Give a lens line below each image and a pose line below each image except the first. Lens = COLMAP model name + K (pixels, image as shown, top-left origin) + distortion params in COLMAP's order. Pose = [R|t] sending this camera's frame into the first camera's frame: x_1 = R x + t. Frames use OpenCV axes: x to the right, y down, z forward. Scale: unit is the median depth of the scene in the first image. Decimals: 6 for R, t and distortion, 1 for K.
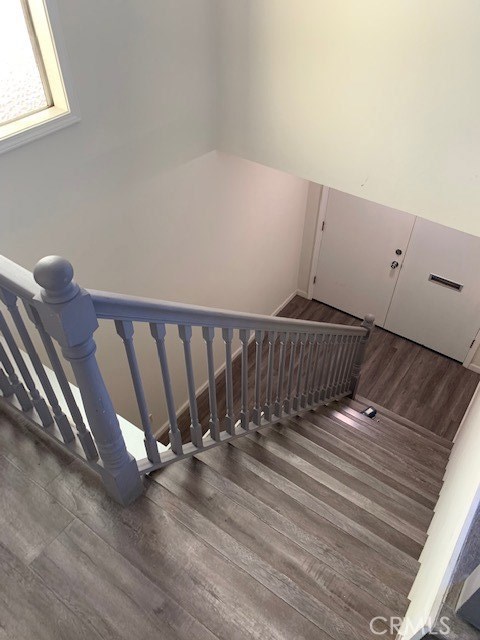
lens RADIAL K [[488.1, 0, 248.6], [0, 488.1, 323.9], [0, 0, 1]] dist [0.005054, 0.002906]
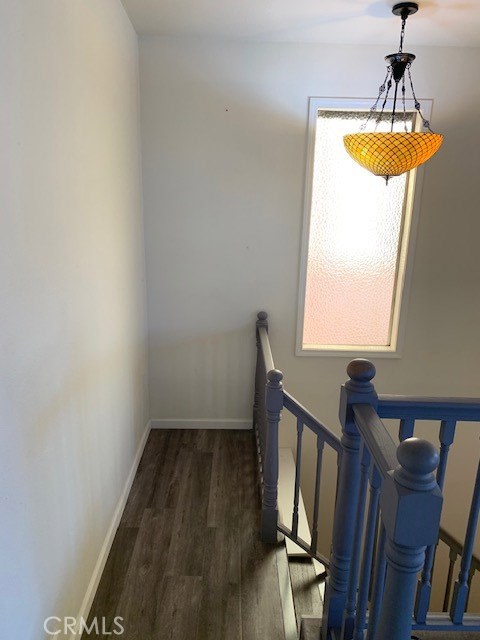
lens RADIAL K [[488.1, 0, 248.6], [0, 488.1, 323.9], [0, 0, 1]] dist [0.005054, 0.002906]
pose [[0.598819, 0.213790, -0.771822, 0.820077], [-0.571730, 0.788977, -0.225035, 0.194101], [0.560839, 0.576029, 0.594685, -0.406768]]
